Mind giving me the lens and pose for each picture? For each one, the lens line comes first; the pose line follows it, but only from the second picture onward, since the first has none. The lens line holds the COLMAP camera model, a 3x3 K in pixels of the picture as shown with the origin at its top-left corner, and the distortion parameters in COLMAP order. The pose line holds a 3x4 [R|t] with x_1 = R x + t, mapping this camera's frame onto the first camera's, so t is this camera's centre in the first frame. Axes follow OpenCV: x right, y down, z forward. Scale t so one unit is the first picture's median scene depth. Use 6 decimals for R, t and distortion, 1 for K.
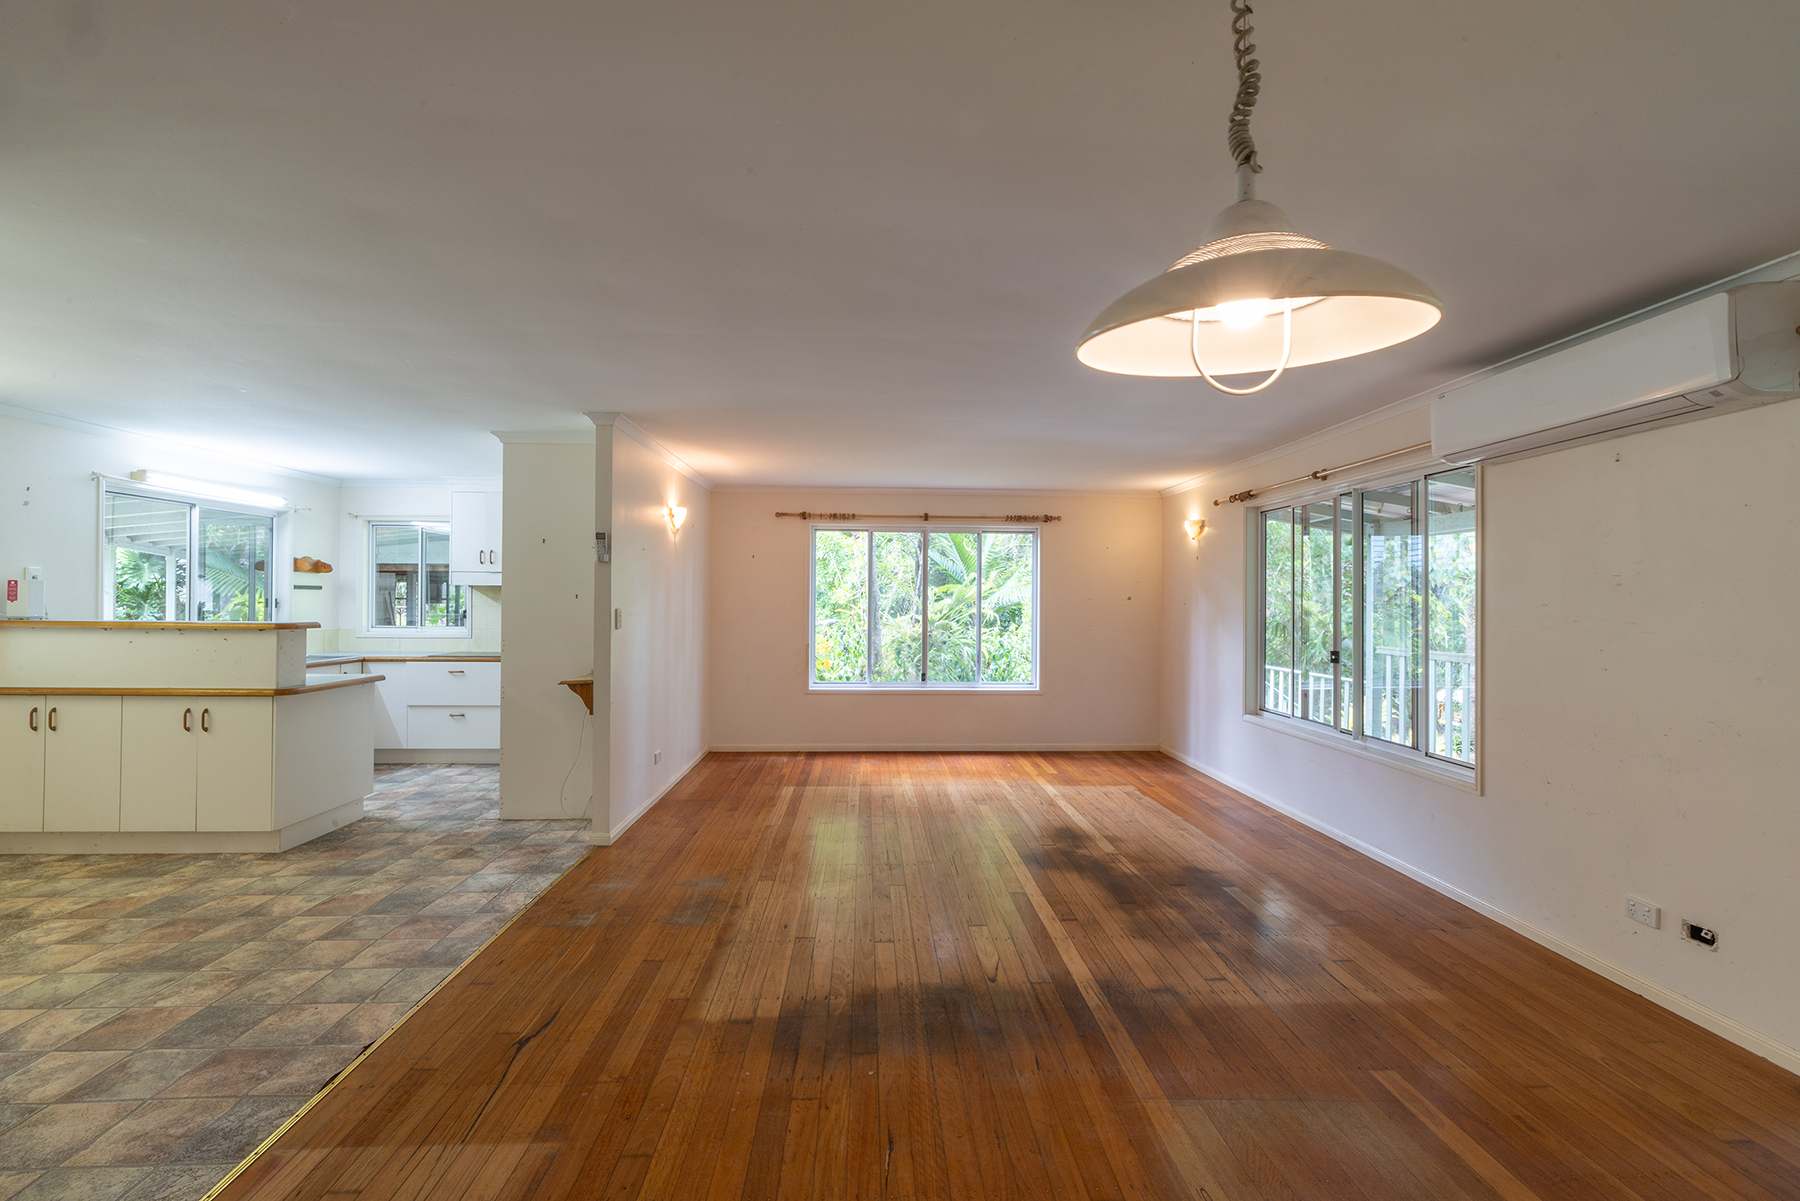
lens RADIAL K [[771.6, 0, 899.7], [0, 771.6, 602.3], [0, 0, 1]] dist [0.002446, 0.000638]
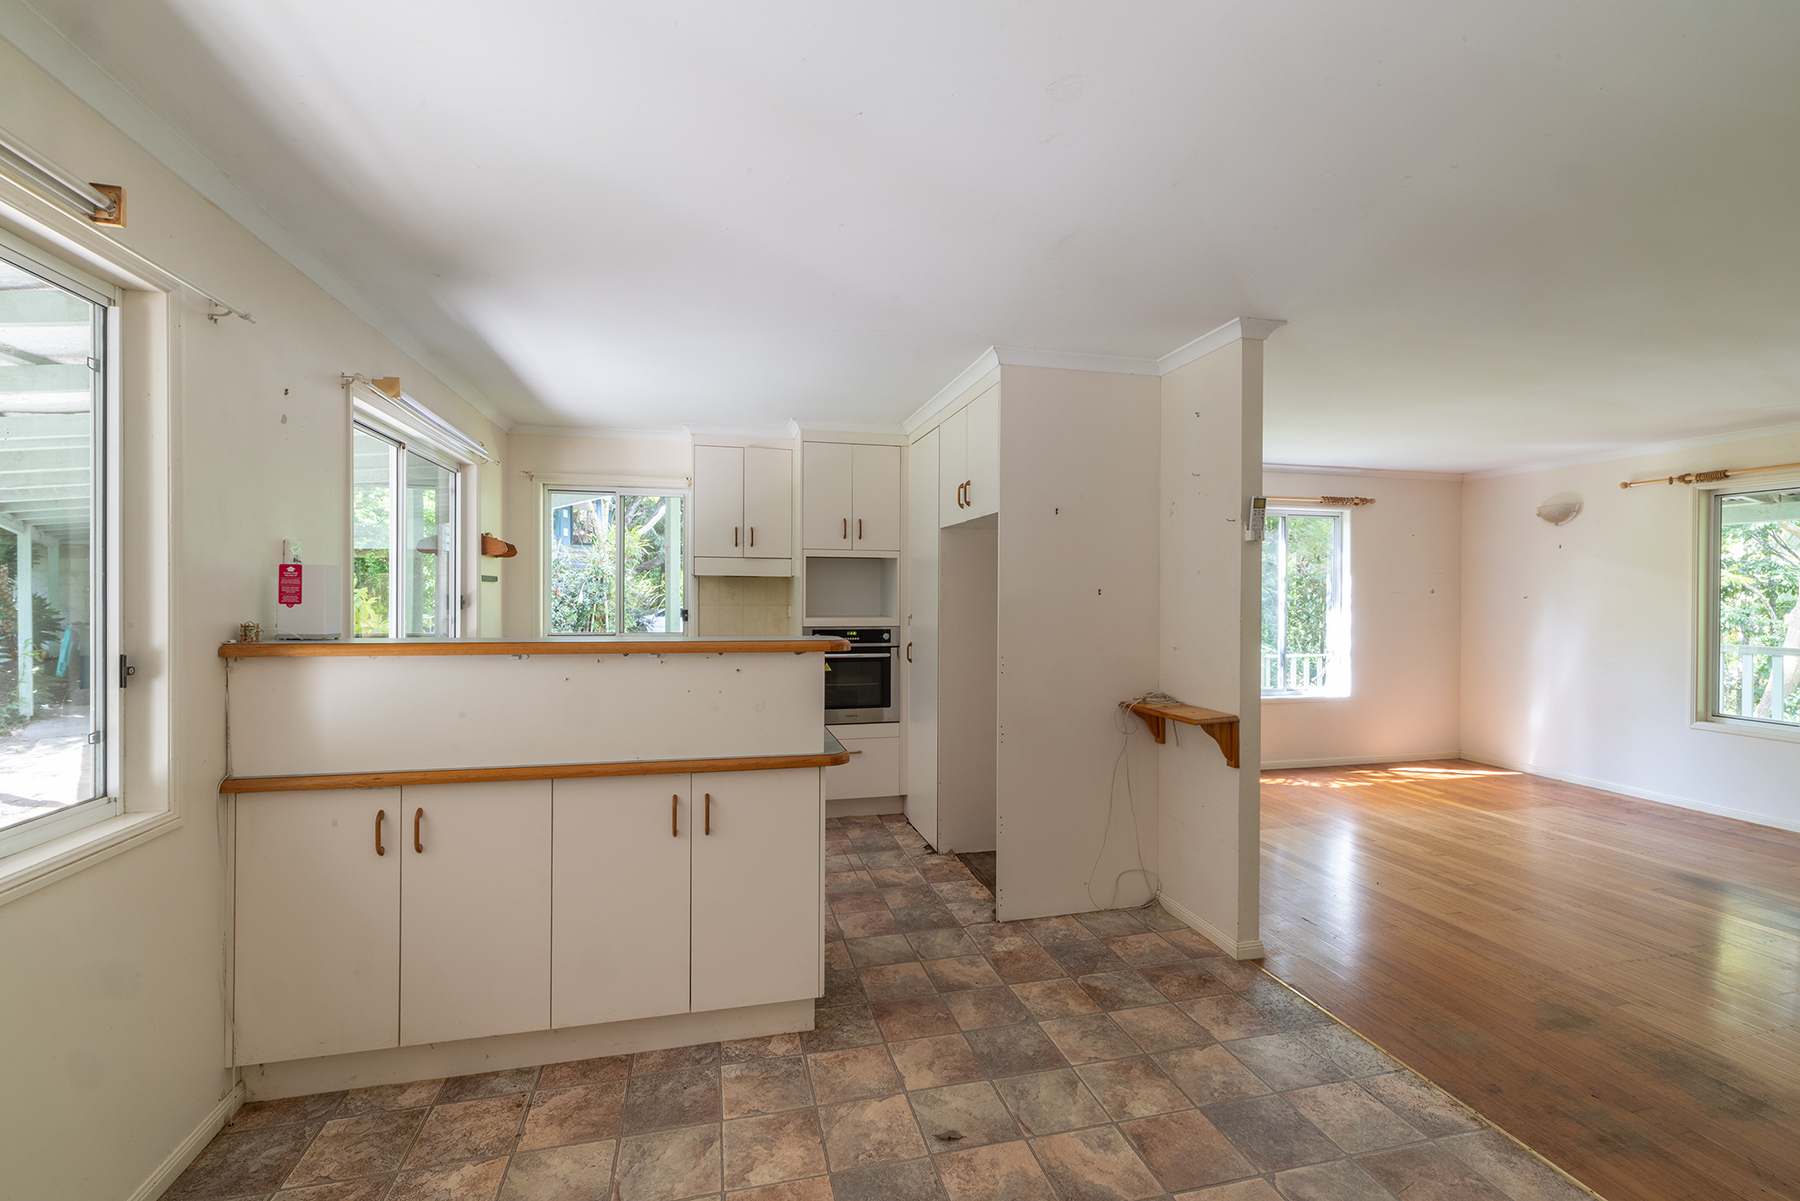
lens RADIAL K [[771.6, 0, 898.5], [0, 771.6, 595.3], [0, 0, 1]] dist [0.002446, 0.000638]
pose [[0.979155, -0.003353, 0.203088, -0.830696], [0.002754, 0.999991, 0.003231, -0.008887], [-0.203097, -0.002605, 0.979155, 0.398472]]
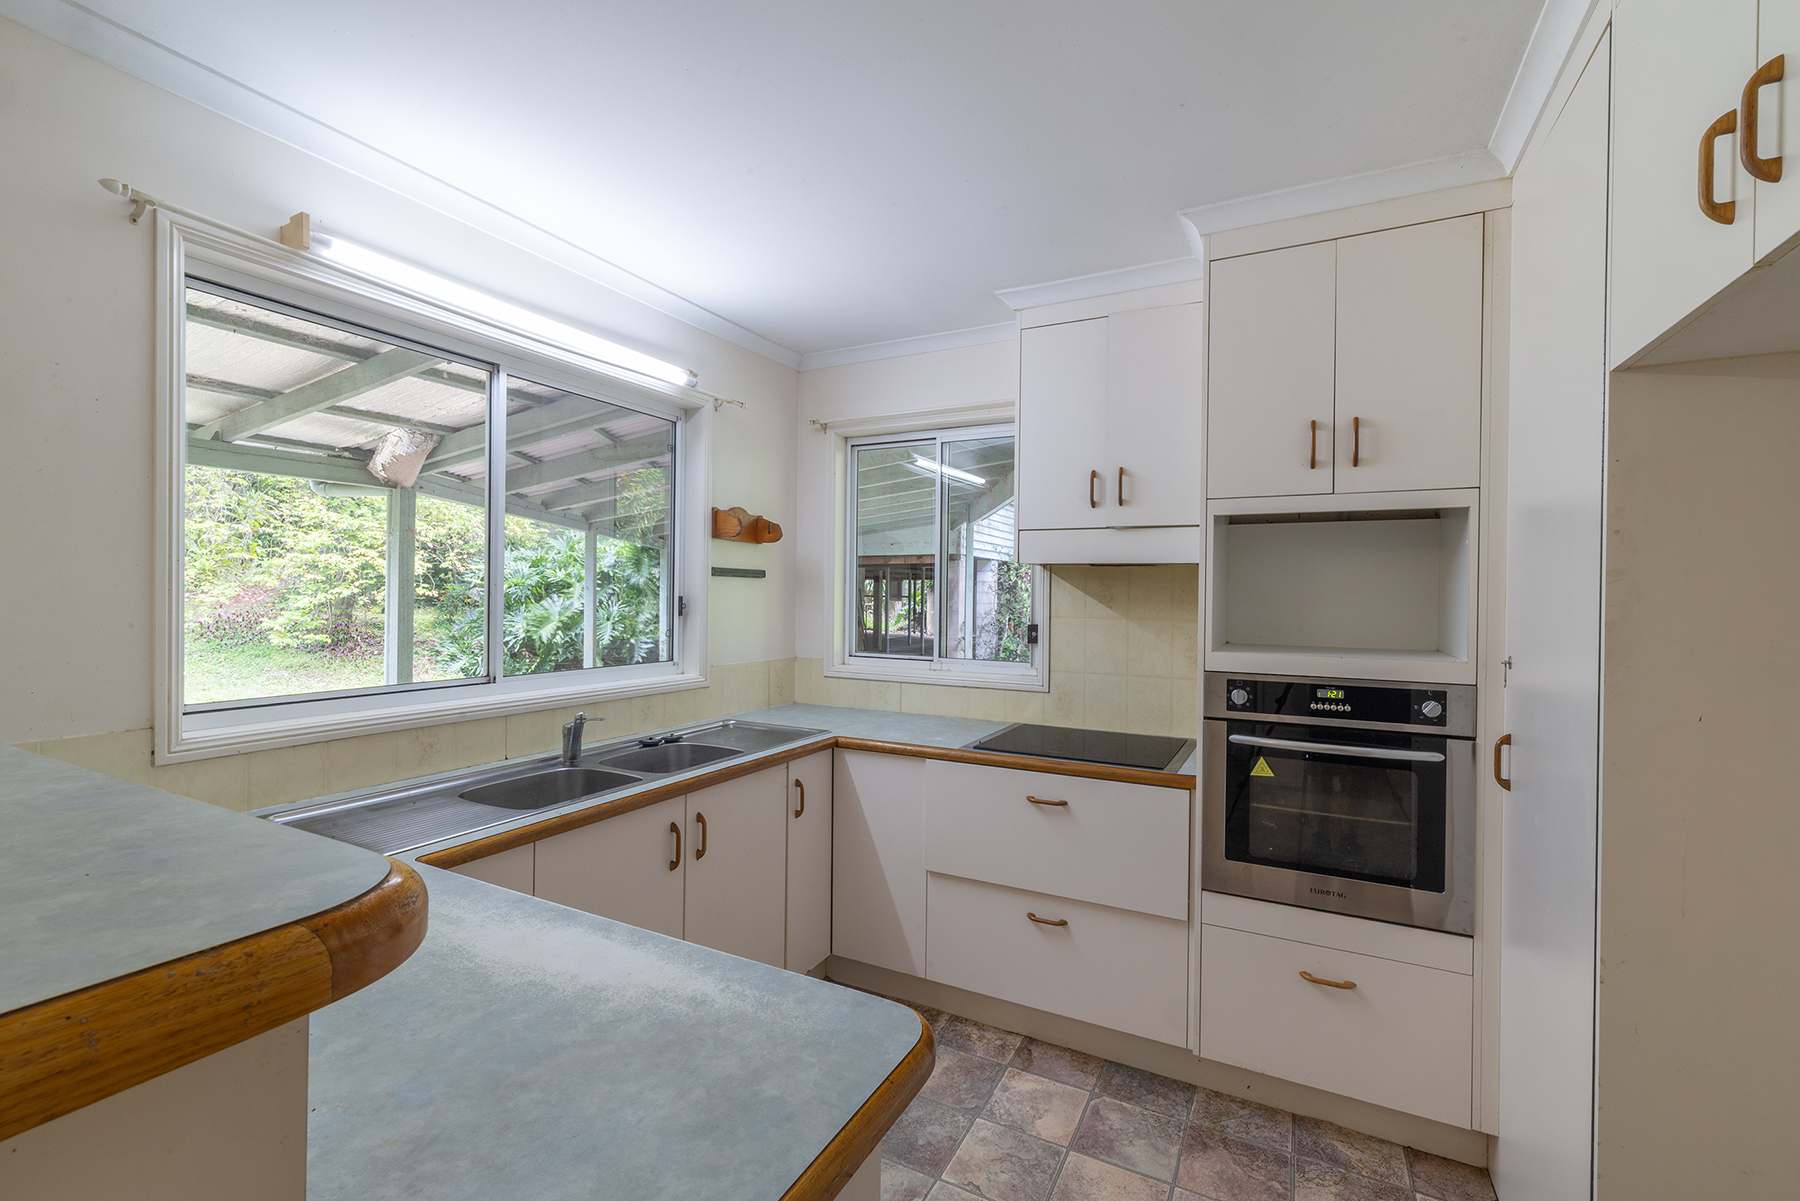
lens RADIAL K [[771.6, 0, 912.1], [0, 771.6, 602.2], [0, 0, 1]] dist [0.002446, 0.000638]
pose [[0.872246, 0.007705, -0.489008, -0.666806], [-0.006725, 0.999970, 0.003760, -0.006088], [0.489022, 0.000009, 0.872271, 0.963816]]
